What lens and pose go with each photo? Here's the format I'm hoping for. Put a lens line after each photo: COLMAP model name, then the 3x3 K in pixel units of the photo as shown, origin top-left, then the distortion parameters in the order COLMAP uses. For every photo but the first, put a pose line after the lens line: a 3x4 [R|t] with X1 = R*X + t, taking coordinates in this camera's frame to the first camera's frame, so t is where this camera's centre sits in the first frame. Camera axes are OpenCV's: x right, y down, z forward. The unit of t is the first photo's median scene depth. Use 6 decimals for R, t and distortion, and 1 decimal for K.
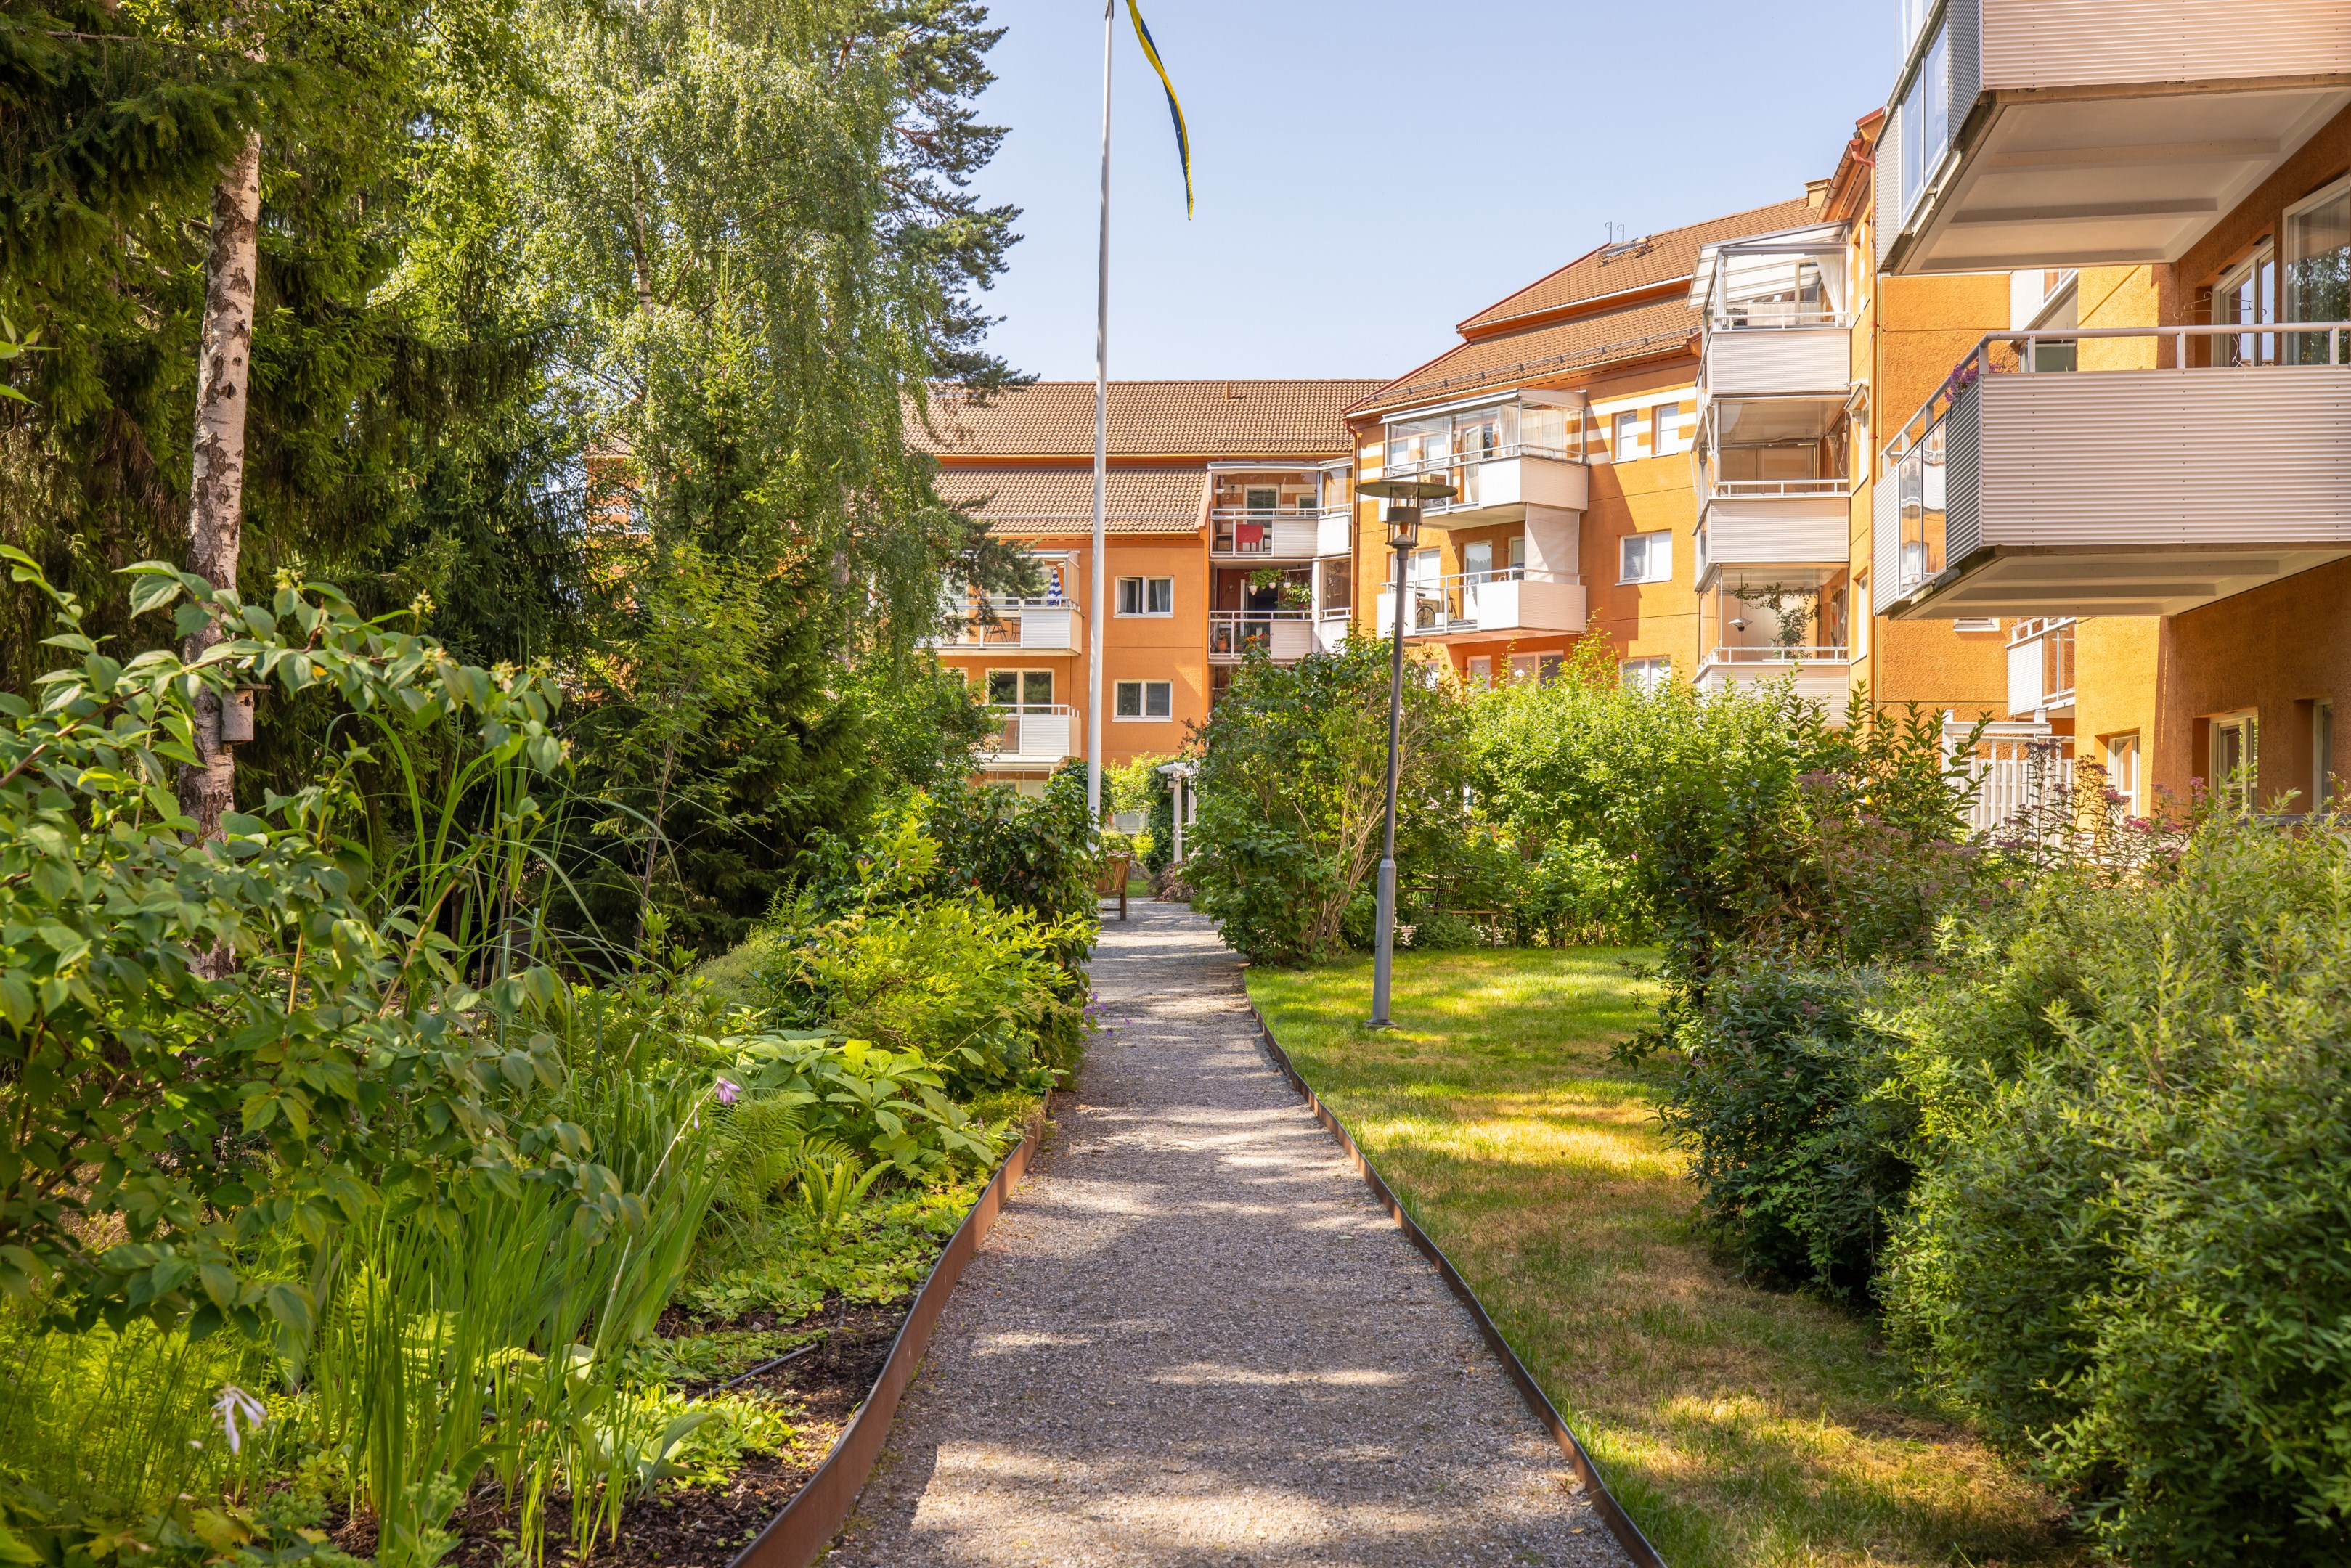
lens RADIAL K [[2364.2, 0, 1174.9], [0, 2364.2, 785.9], [0, 0, 1]] dist [0.000584, 0.000000]
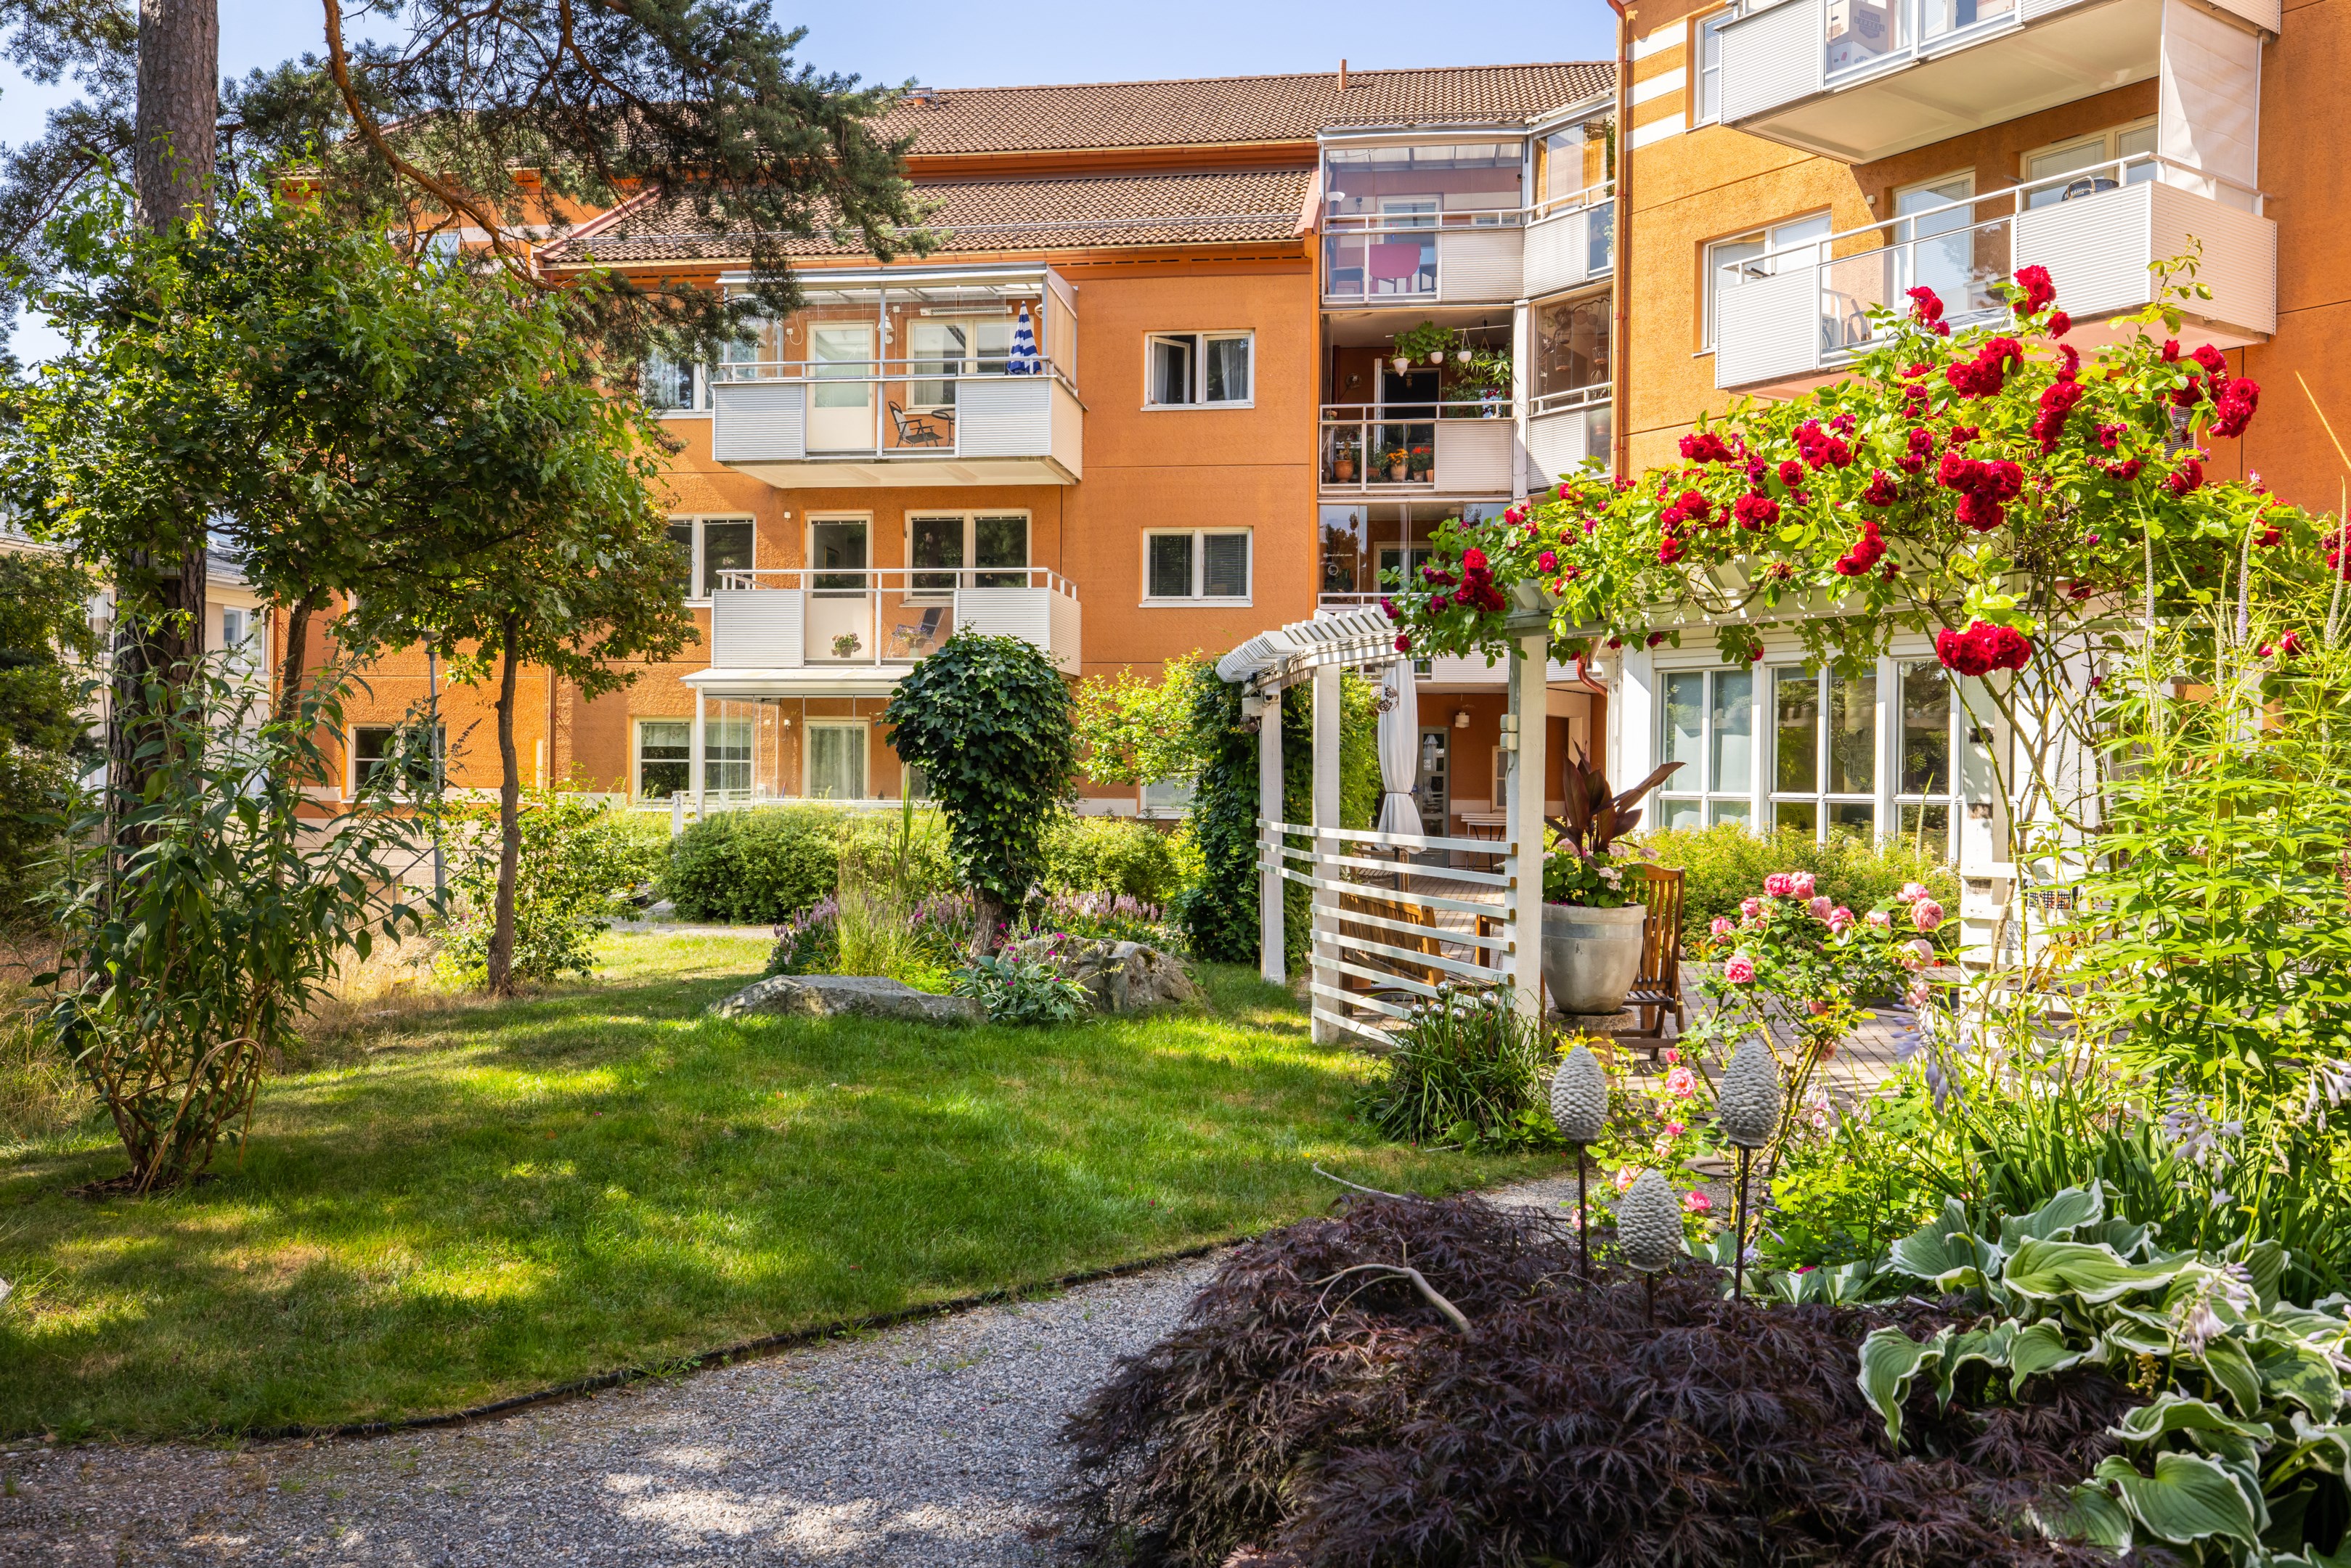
lens RADIAL K [[1890.7, 0, 1177.2], [0, 1890.7, 782.2], [0, 0, 1]] dist [-0.000879, -0.000730]
pose [[0.999217, -0.001636, -0.039537, -0.001201], [0.002313, 0.999851, 0.017088, 0.004785], [0.039503, -0.017166, 0.999072, 0.571660]]
